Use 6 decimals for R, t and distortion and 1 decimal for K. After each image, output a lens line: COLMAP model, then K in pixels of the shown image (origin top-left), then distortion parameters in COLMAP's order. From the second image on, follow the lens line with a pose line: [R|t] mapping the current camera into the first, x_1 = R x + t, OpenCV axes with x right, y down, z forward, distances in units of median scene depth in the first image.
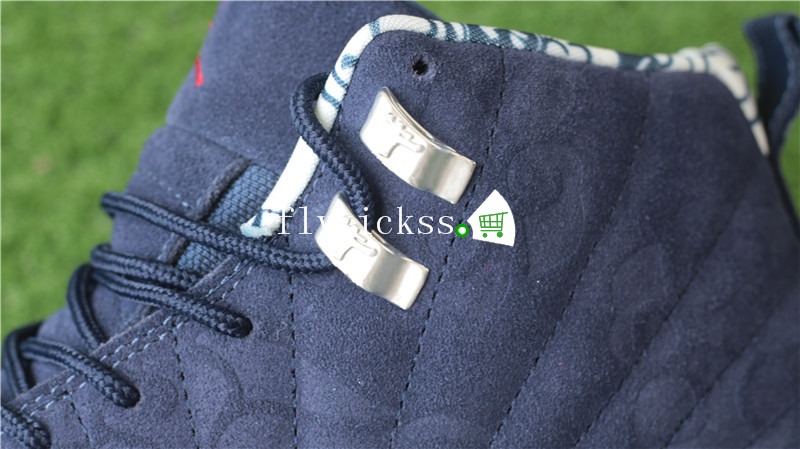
lens RADIAL K [[1971.0, 0, 400.0], [0, 1971.0, 224.5], [0, 0, 1]] dist [-0.065231, -0.394887]
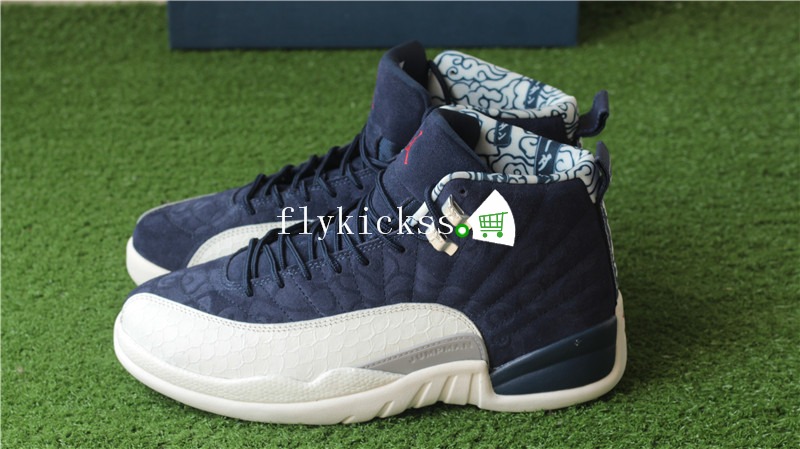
lens RADIAL K [[1982.3, 0, 400.0], [0, 1982.3, 224.5], [0, 0, 1]] dist [-0.060886, -0.413099]
pose [[0.964571, 0.198702, -0.173549, 0.481257], [-0.112386, 0.904631, 0.411110, -1.341653], [0.238686, -0.377041, 0.894913, -1.935775]]
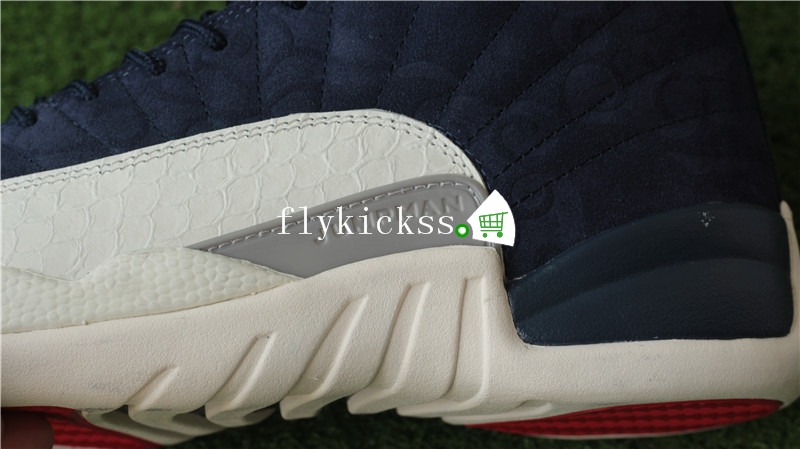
lens RADIAL K [[1971.0, 0, 400.0], [0, 1971.0, 224.5], [0, 0, 1]] dist [-0.065231, -0.394887]
pose [[0.970552, 0.056332, -0.234212, 0.347885], [-0.111769, 0.966590, -0.230676, 0.544756], [0.213393, 0.250061, 0.944422, -0.336114]]
